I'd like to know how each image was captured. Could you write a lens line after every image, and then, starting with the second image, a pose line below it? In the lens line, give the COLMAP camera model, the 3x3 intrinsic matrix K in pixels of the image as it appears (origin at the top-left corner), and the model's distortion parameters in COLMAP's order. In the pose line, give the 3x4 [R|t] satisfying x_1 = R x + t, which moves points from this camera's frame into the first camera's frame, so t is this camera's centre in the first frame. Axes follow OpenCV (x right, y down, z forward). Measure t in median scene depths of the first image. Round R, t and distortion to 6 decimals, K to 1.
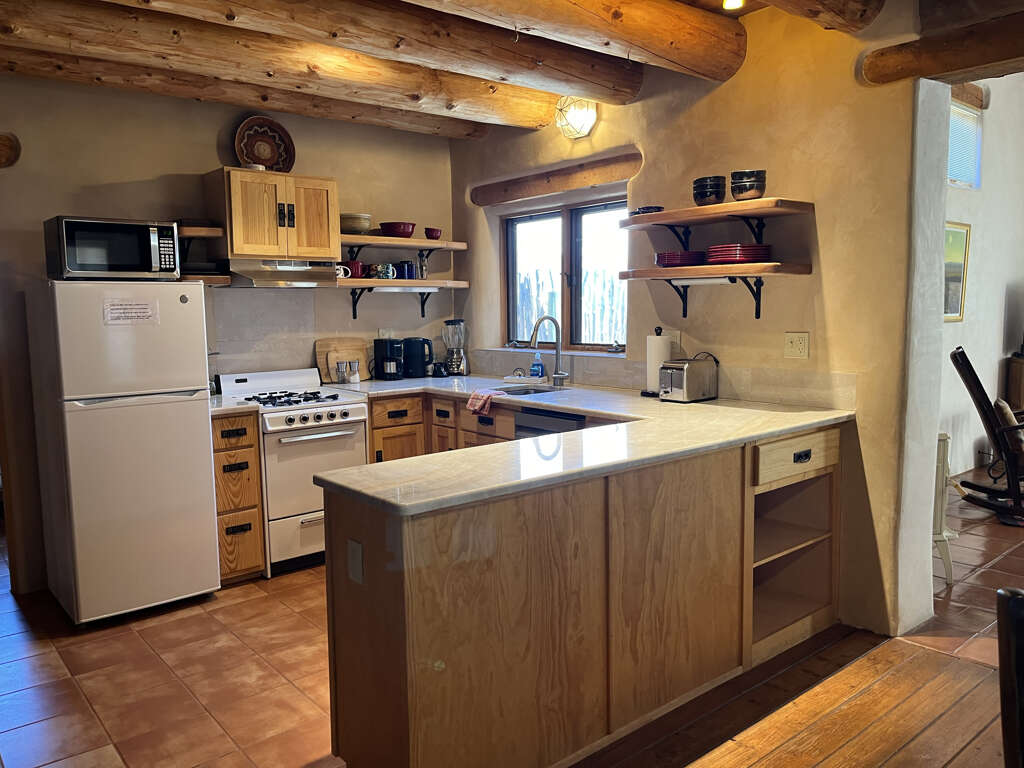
lens RADIAL K [[760.1, 0, 506.1], [0, 760.1, 388.4], [0, 0, 1]] dist [0.008511, -0.045382]
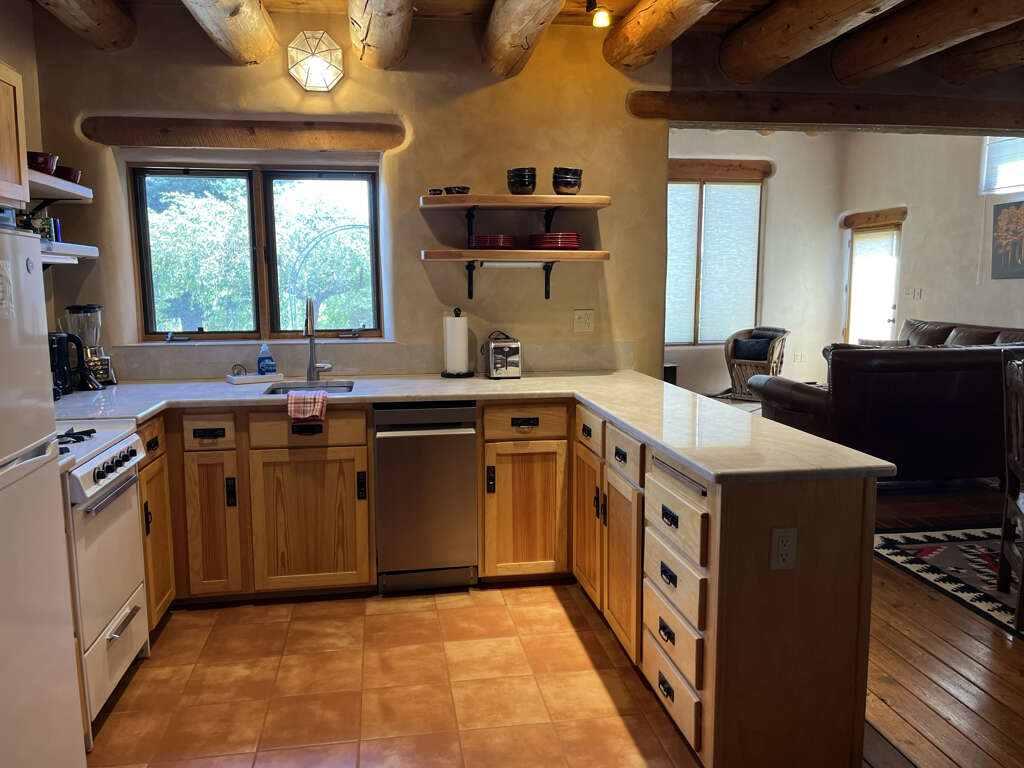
lens RADIAL K [[760.1, 0, 486.8], [0, 760.1, 389.0], [0, 0, 1]] dist [0.008511, -0.045382]
pose [[0.512048, -0.107586, 0.852193, -0.646946], [0.088241, 0.993464, 0.072401, -0.043851], [-0.854413, 0.038126, 0.518195, 0.449868]]
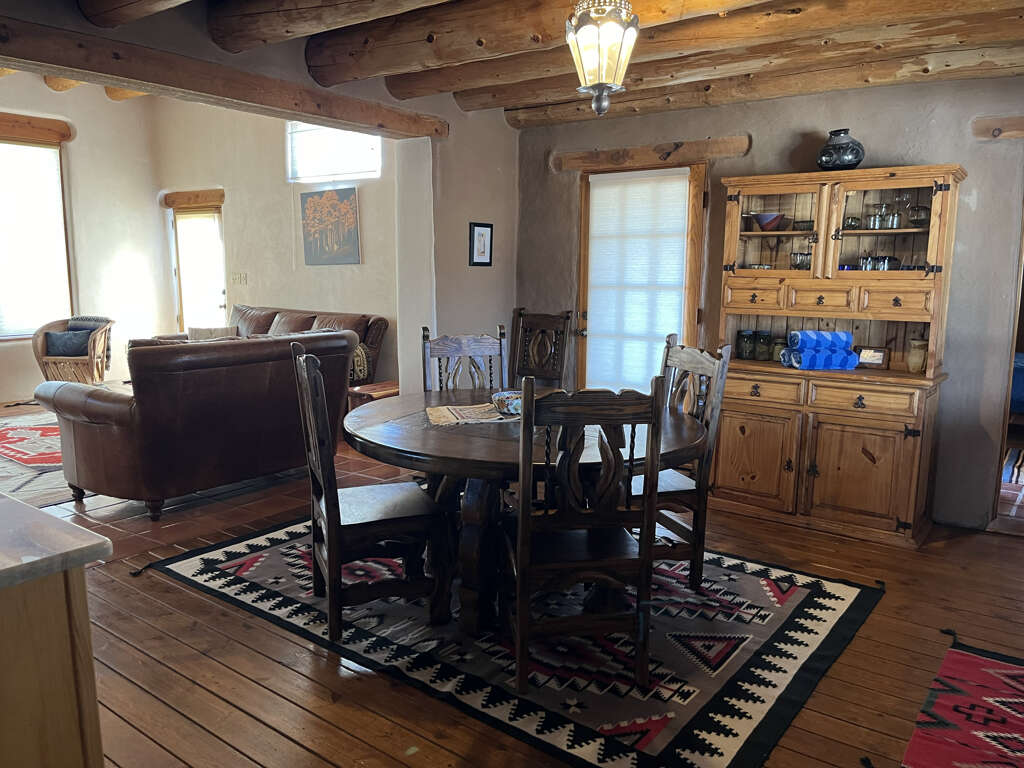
lens RADIAL K [[760.1, 0, 511.8], [0, 760.1, 385.0], [0, 0, 1]] dist [0.008511, -0.045382]
pose [[-0.273277, -0.137474, 0.952061, -0.579485], [0.088968, 0.981881, 0.167317, -0.044544], [-0.957812, 0.130427, -0.256095, 0.426145]]
